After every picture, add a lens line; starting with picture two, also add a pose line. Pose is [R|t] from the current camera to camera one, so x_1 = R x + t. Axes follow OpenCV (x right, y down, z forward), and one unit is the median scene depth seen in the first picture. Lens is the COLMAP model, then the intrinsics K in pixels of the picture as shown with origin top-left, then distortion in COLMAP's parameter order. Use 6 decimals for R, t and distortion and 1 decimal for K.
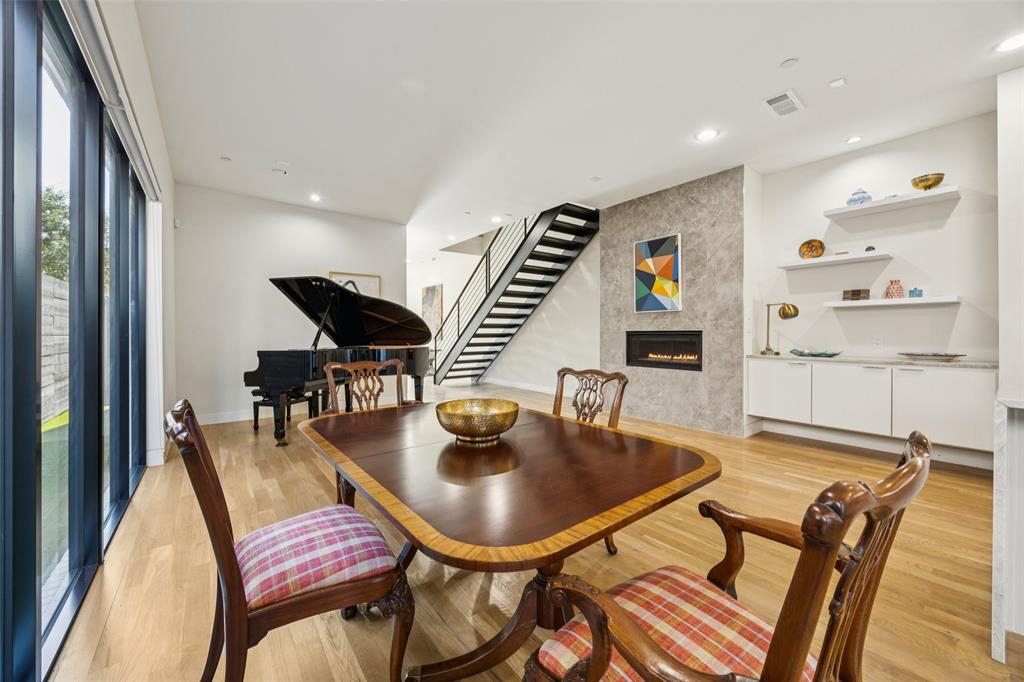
lens RADIAL K [[390.7, 0, 513.0], [0, 390.7, 335.2], [0, 0, 1]] dist [-0.001879, -0.000150]
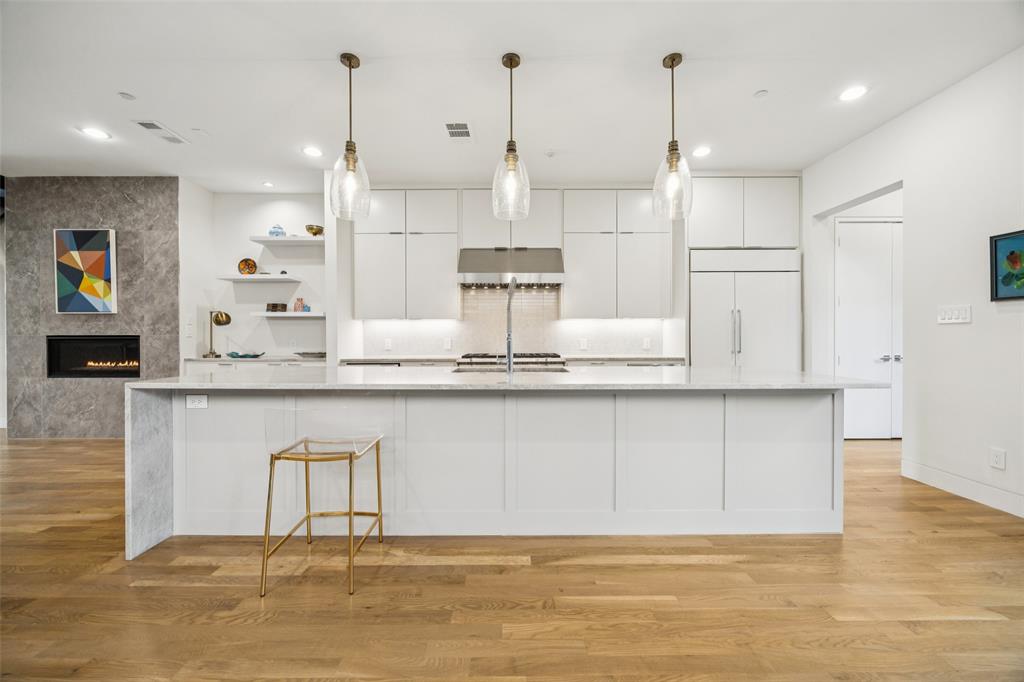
lens RADIAL K [[389.1, 0, 514.5], [0, 389.1, 339.7], [0, 0, 1]] dist [-0.003220, -0.000509]
pose [[0.610678, -0.003874, 0.791869, 0.280516], [0.004433, 0.999989, 0.001474, 0.001831], [-0.791866, 0.002611, 0.610689, -0.305276]]
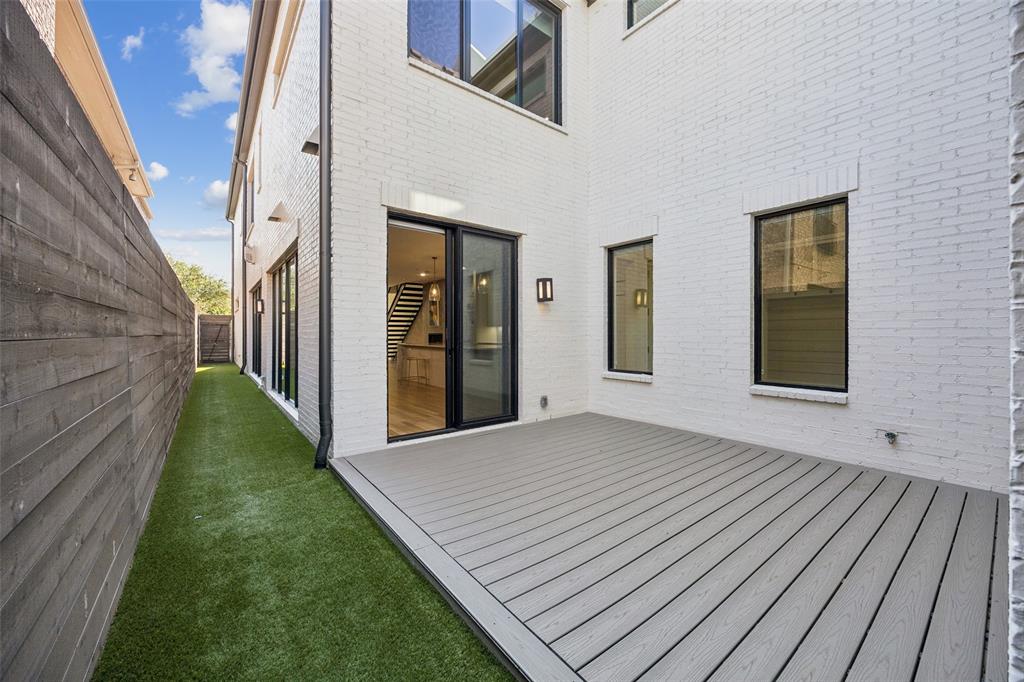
lens RADIAL K [[390.7, 0, 513.0], [0, 390.7, 335.2], [0, 0, 1]] dist [-0.001879, -0.000150]
pose [[0.999995, 0.002640, 0.001740, 0.946128], [-0.002635, 0.999992, -0.003080, 0.009945], [-0.001748, 0.003075, 0.999994, -1.734661]]
